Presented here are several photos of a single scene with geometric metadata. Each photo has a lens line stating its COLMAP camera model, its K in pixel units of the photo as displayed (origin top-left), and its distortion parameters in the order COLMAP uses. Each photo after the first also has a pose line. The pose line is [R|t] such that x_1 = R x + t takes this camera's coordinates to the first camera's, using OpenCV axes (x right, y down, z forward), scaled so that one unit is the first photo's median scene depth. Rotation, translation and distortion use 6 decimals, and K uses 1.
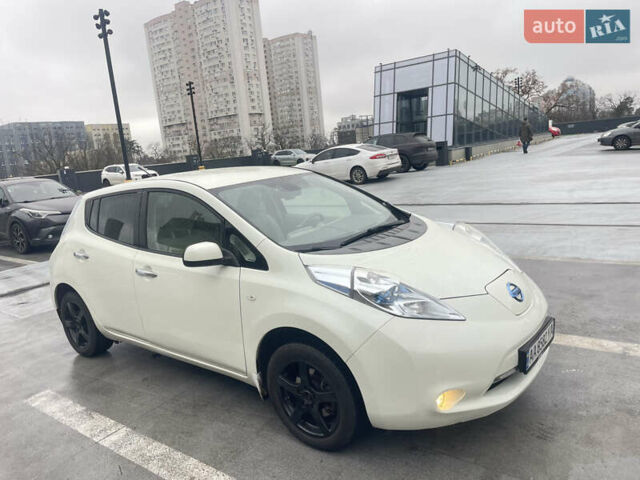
lens RADIAL K [[490.1, 0, 314.0], [0, 490.1, 242.1], [0, 0, 1]] dist [0.080571, -0.112390]
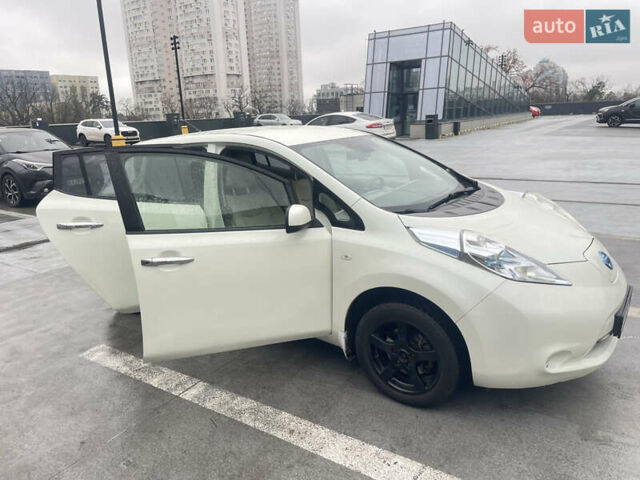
lens RADIAL K [[489.0, 0, 322.5], [0, 489.0, 240.8], [0, 0, 1]] dist [0.077686, -0.107603]
pose [[0.996233, 0.039064, 0.077426, -0.160194], [-0.043699, 0.997296, 0.059091, 0.015049], [-0.074908, -0.062251, 0.995245, 0.009793]]
